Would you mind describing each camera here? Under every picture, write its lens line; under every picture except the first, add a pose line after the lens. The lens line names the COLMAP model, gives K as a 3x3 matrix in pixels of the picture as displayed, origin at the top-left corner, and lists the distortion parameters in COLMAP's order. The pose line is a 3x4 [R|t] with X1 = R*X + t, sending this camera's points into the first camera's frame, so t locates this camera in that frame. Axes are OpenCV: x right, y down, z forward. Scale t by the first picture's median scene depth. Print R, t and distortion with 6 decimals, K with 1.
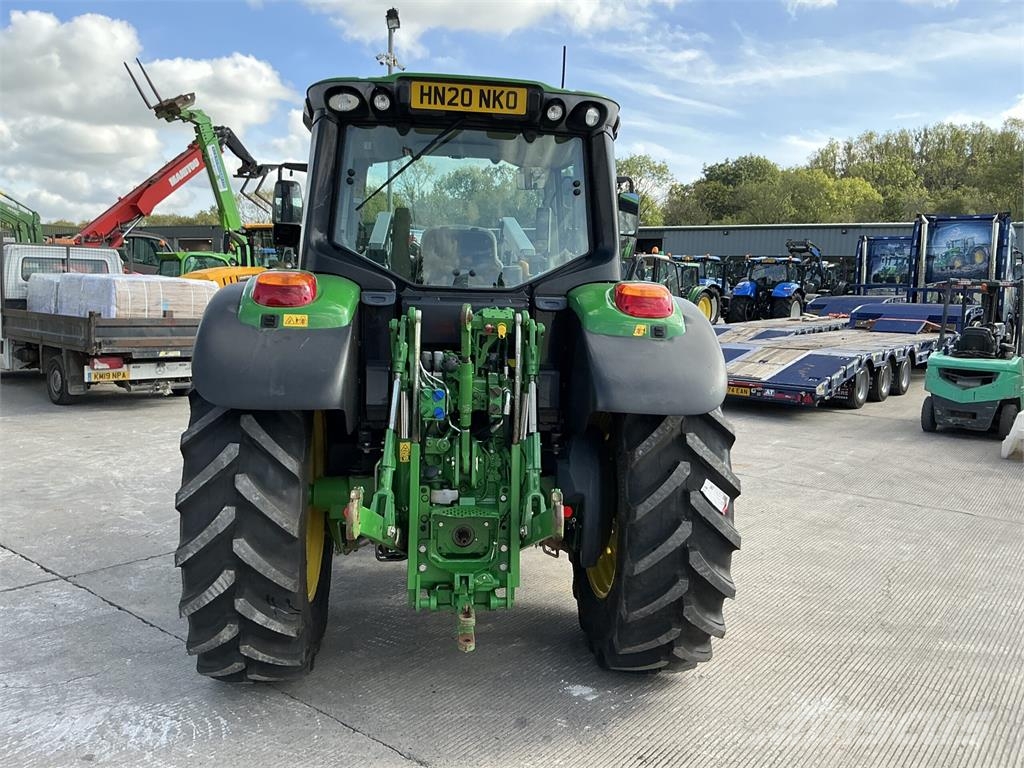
lens RADIAL K [[863.1, 0, 515.4], [0, 863.1, 381.1], [0, 0, 1]] dist [0.093257, -0.188512]
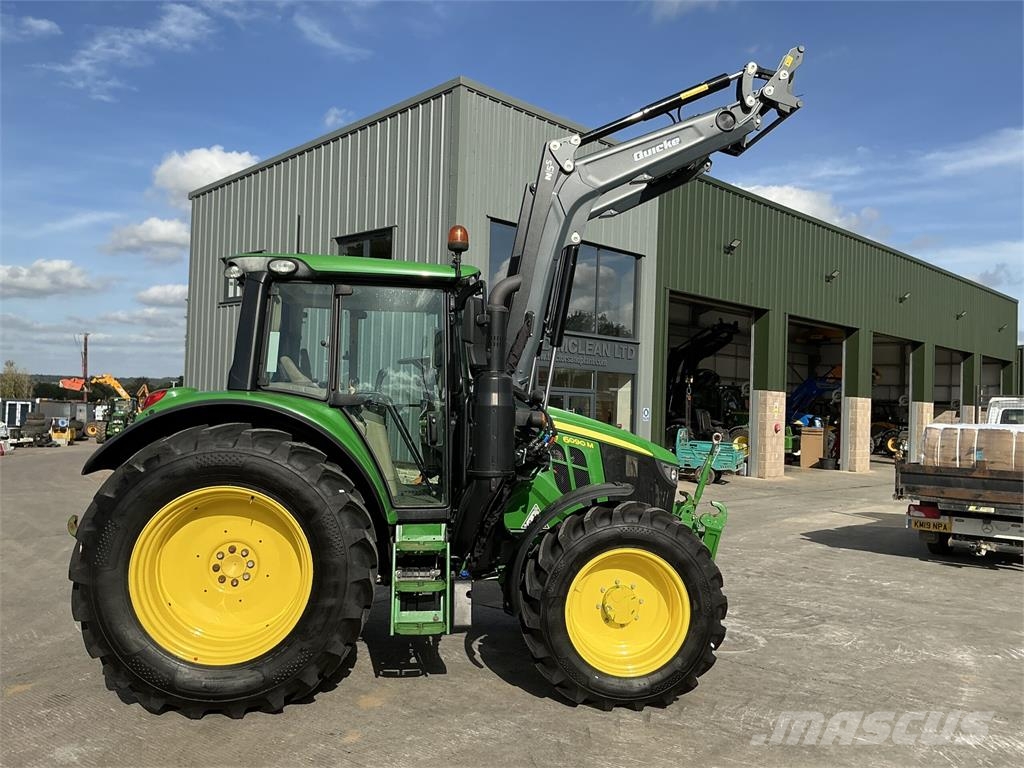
lens RADIAL K [[863.1, 0, 515.2], [0, 863.1, 371.7], [0, 0, 1]] dist [0.093257, -0.188512]
pose [[0.019509, -0.075947, -0.996921, 0.485924], [-0.137970, 0.987367, -0.077919, -0.034395], [0.990244, 0.139065, 0.008784, 0.494744]]
